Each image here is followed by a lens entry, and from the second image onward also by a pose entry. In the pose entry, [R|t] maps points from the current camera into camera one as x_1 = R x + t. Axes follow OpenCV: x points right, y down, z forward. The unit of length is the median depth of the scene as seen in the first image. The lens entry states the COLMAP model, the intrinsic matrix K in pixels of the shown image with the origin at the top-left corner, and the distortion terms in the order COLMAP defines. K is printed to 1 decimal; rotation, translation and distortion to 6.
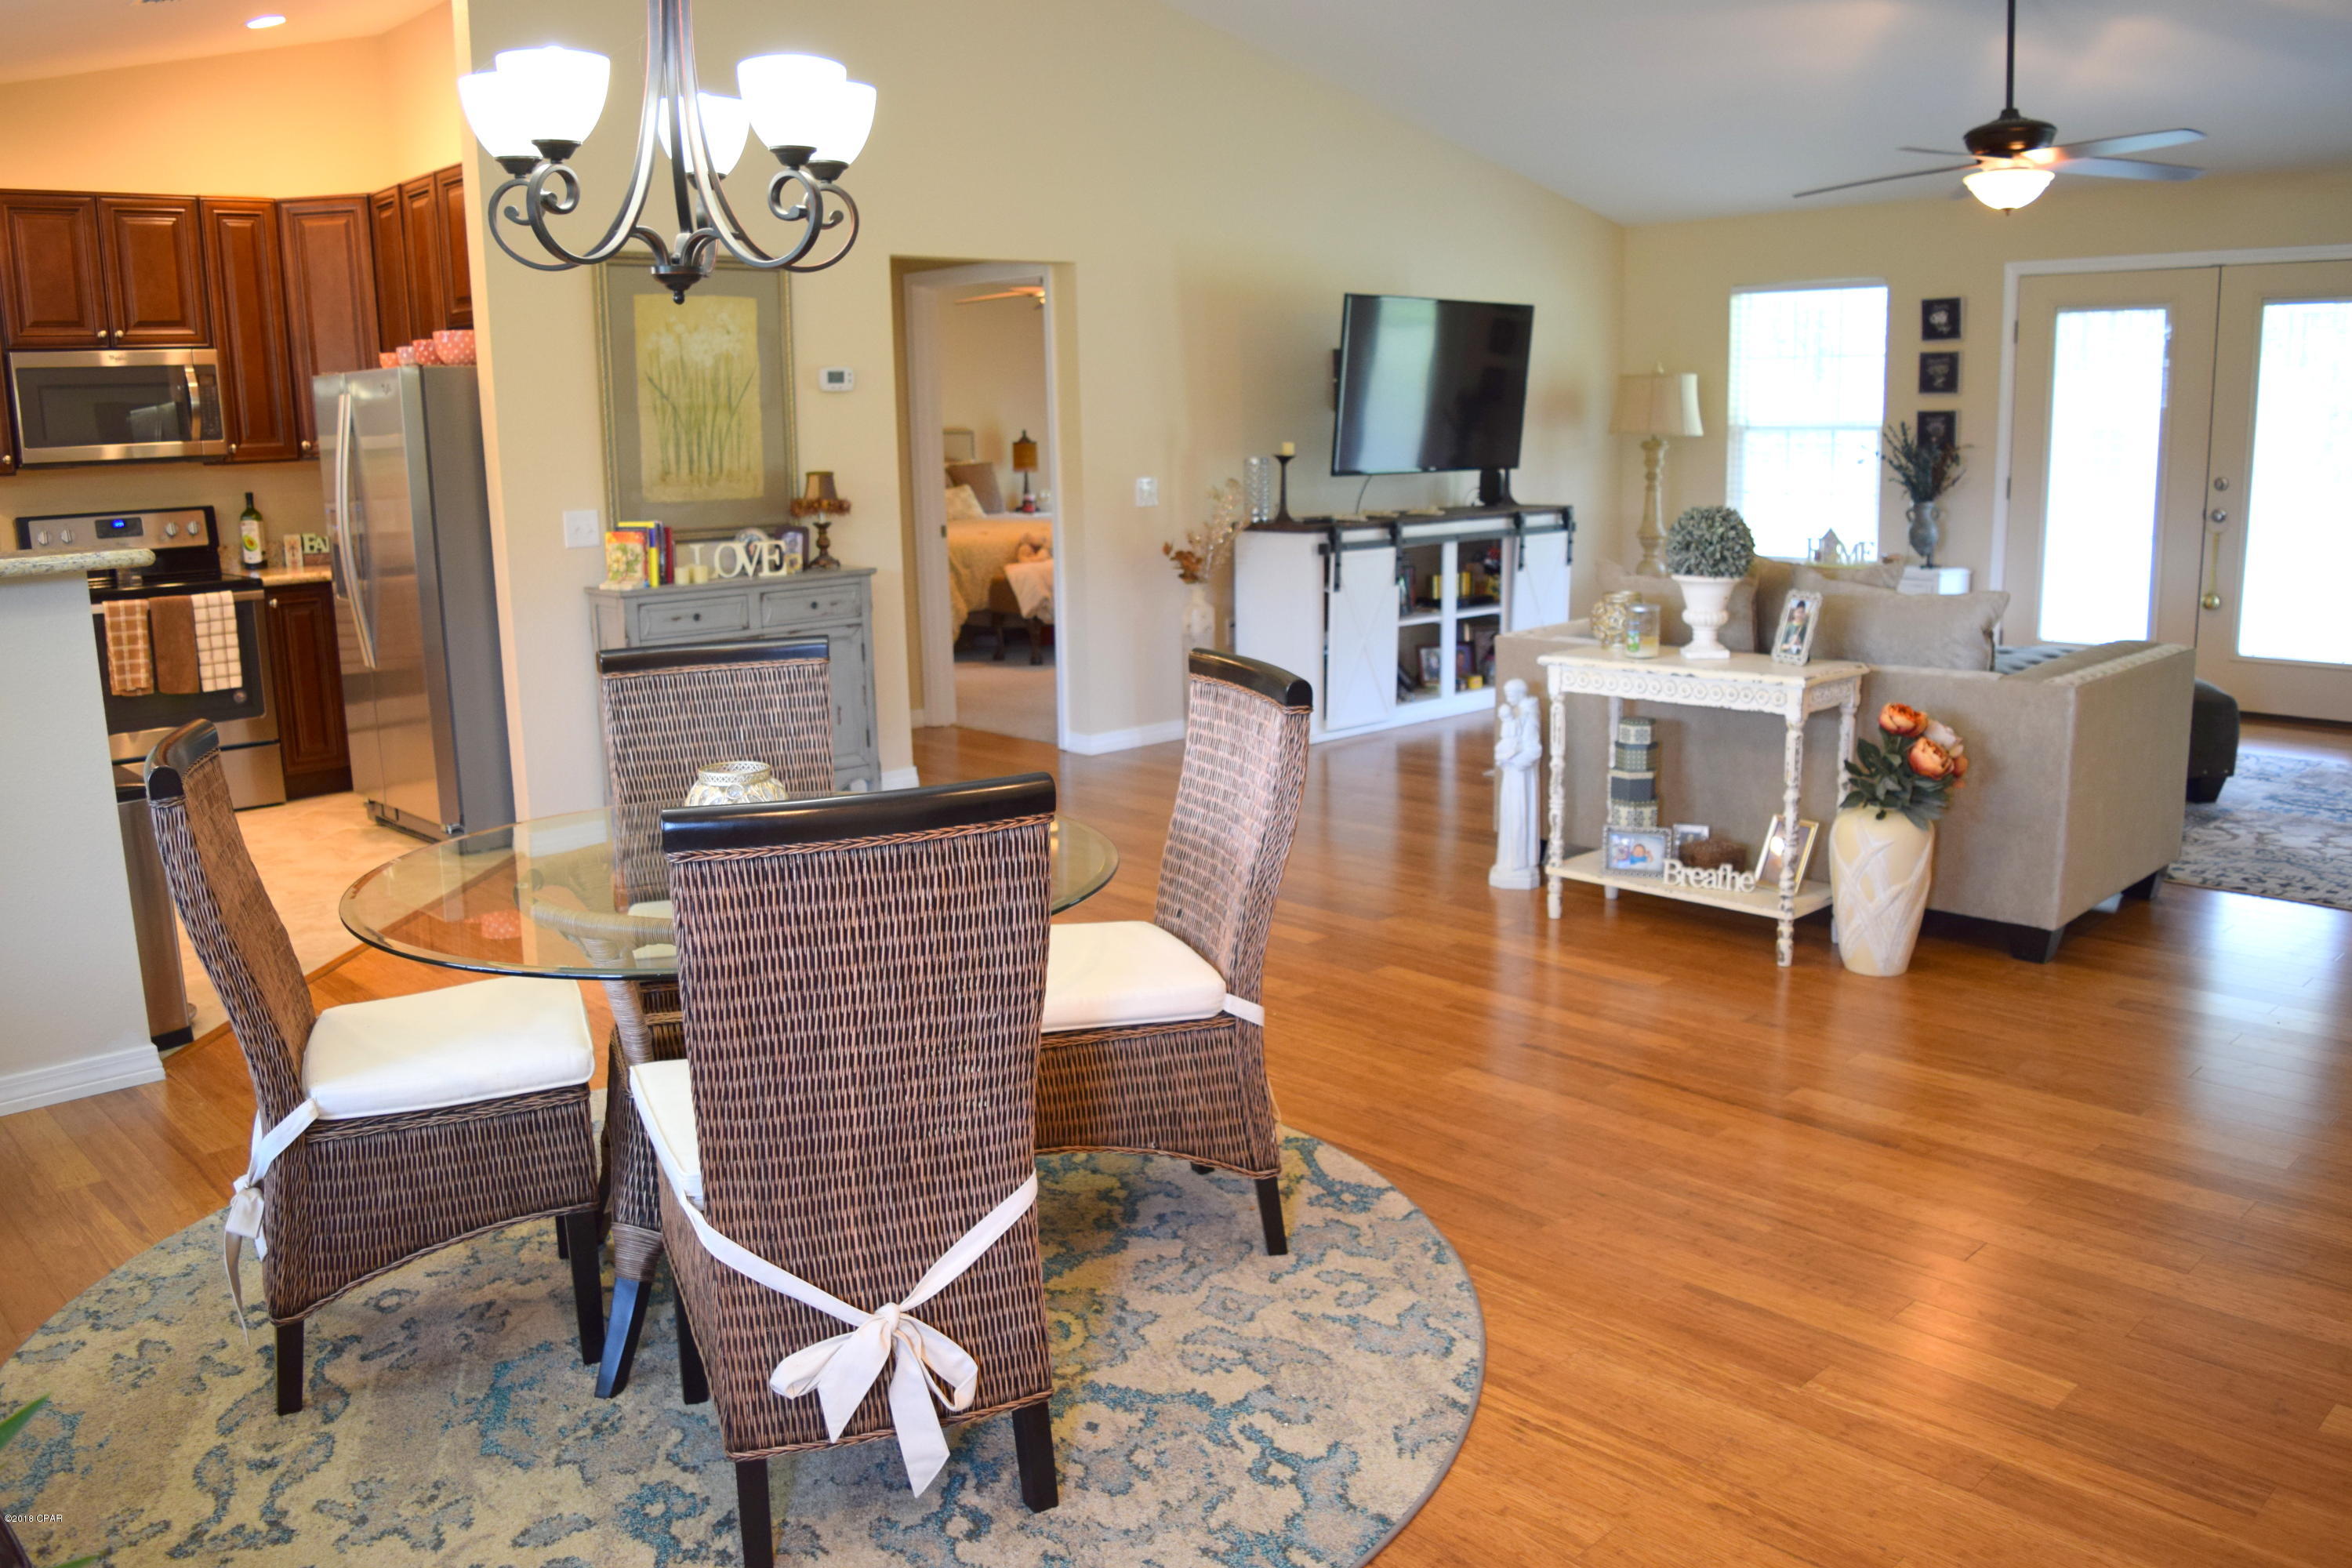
lens RADIAL K [[1859.7, 0, 1135.3], [0, 1859.7, 785.2], [0, 0, 1]] dist [-0.117115, 0.057468]
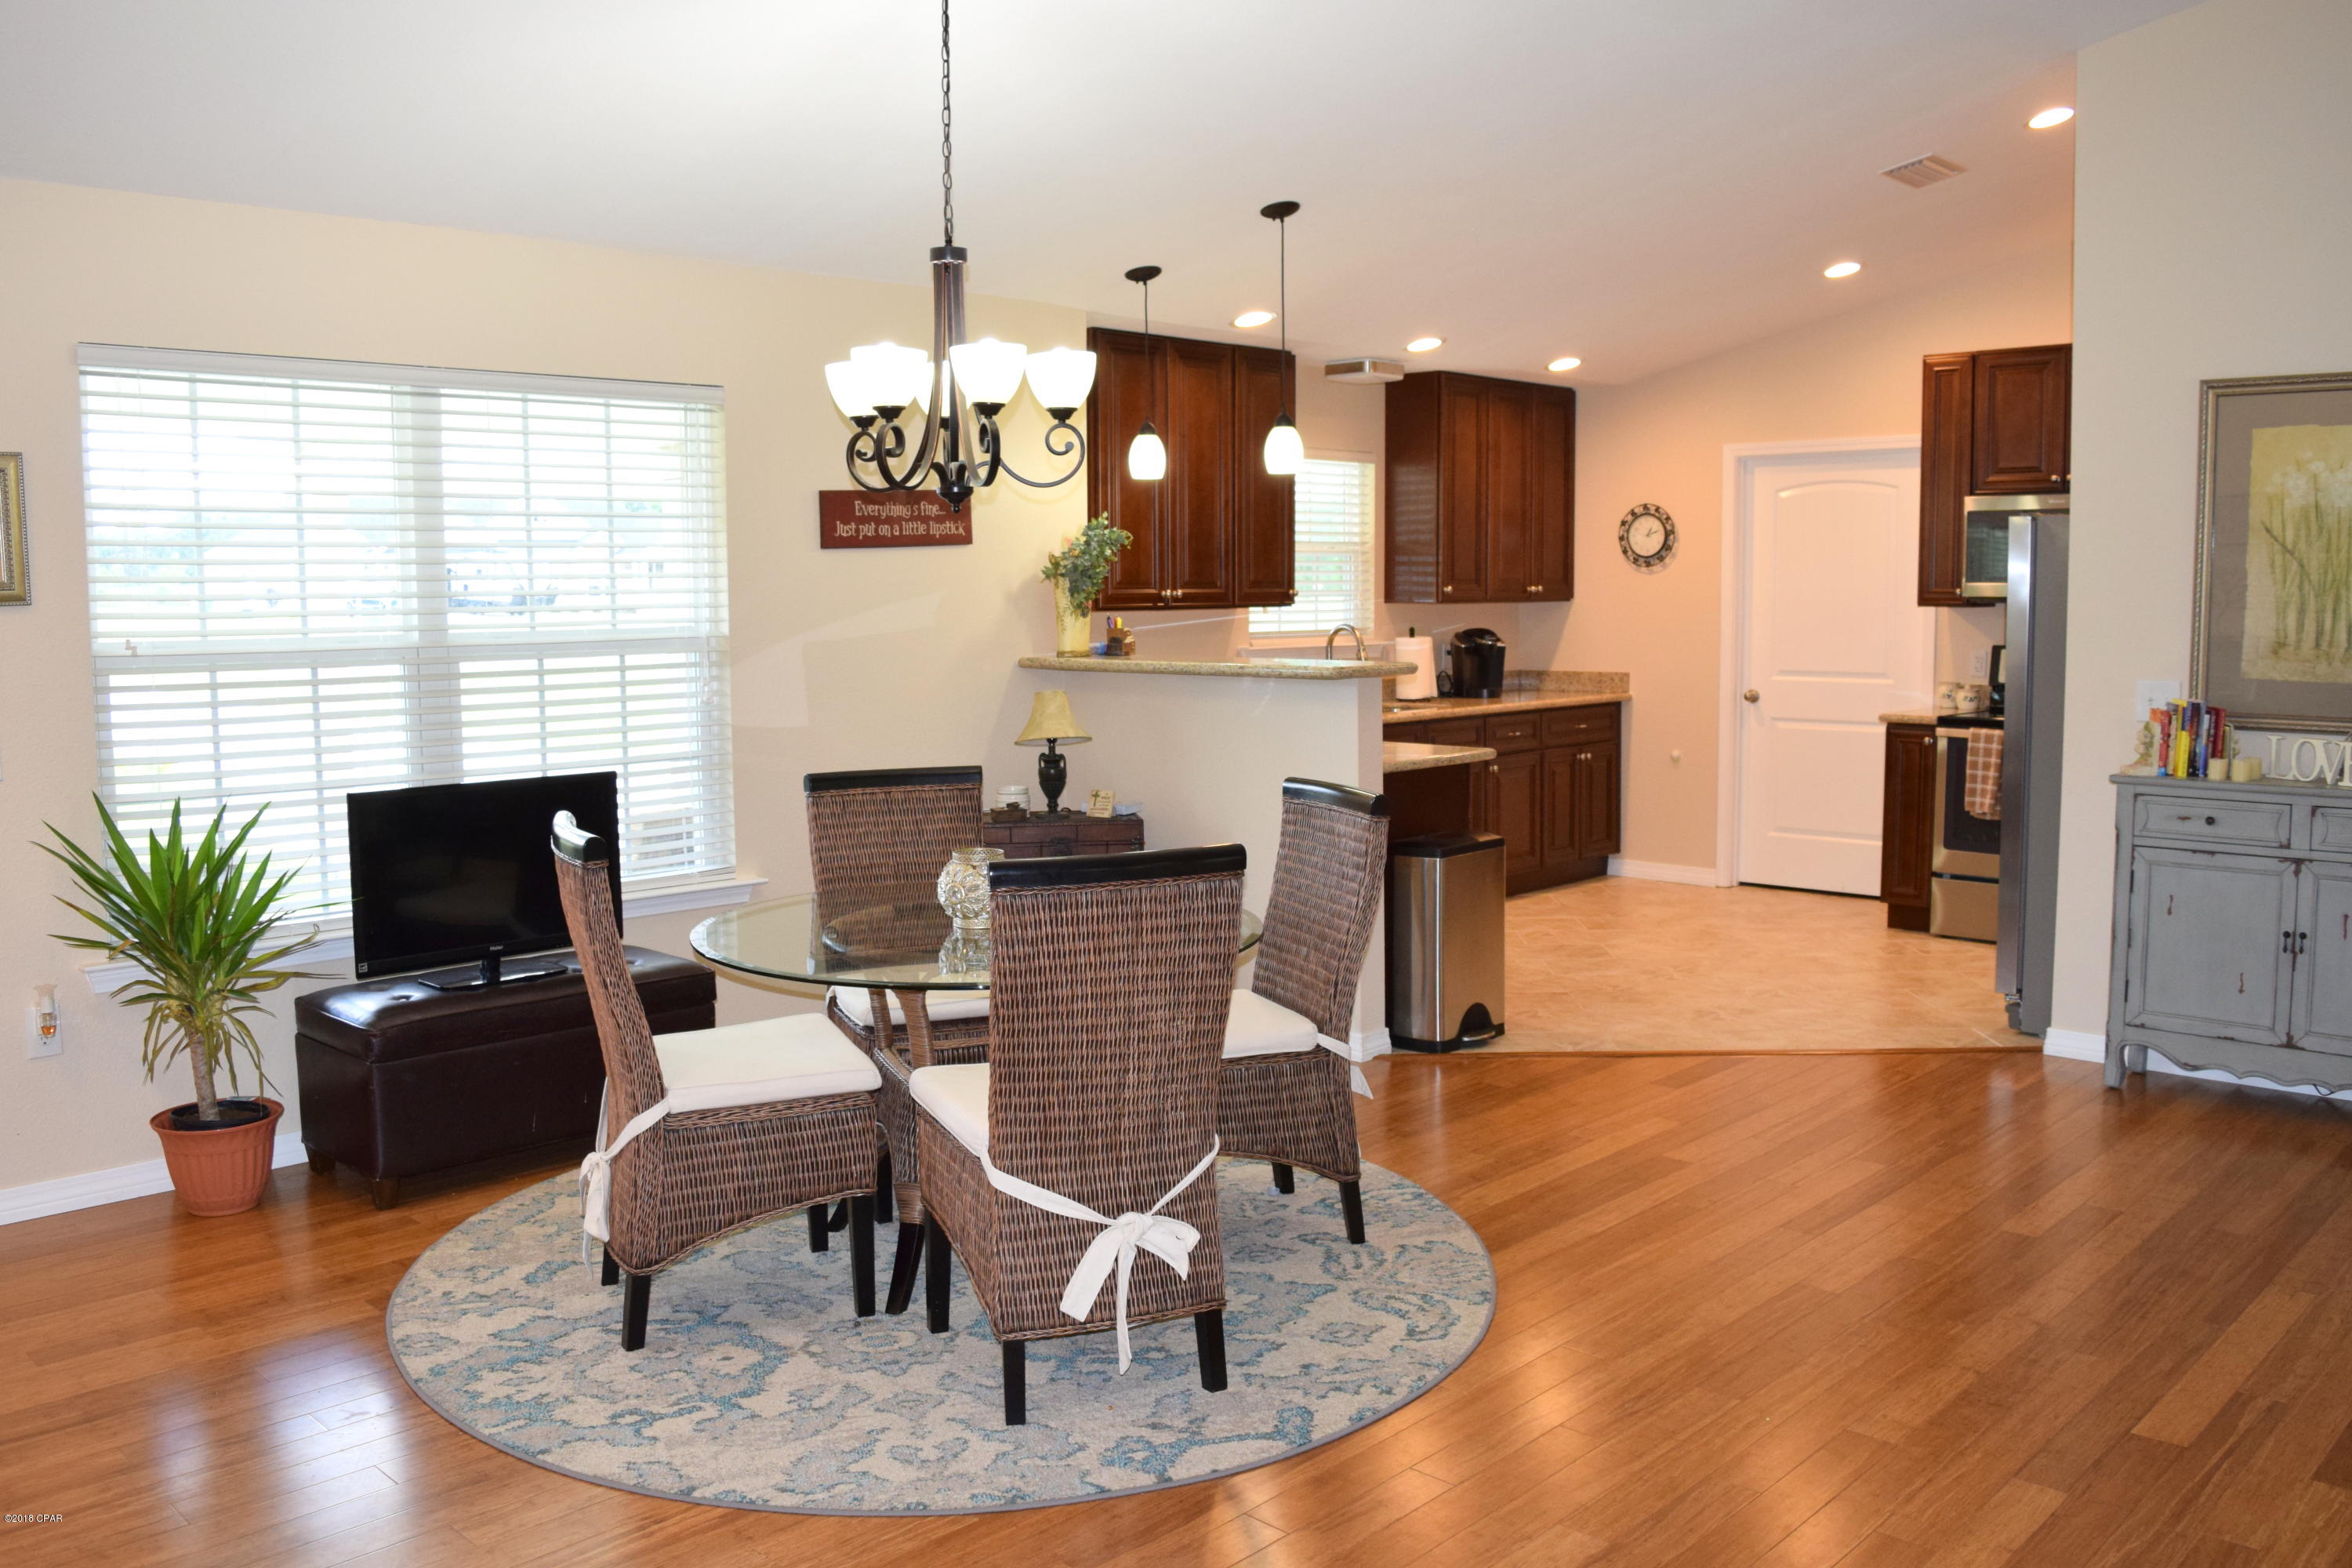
lens RADIAL K [[1859.7, 0, 1135.3], [0, 1859.7, 785.2], [0, 0, 1]] dist [-0.117115, 0.057468]
pose [[0.045511, 0.127545, -0.990788, 0.854912], [-0.187498, 0.975280, 0.116936, -0.179278], [0.981210, 0.180449, 0.068301, 0.776510]]
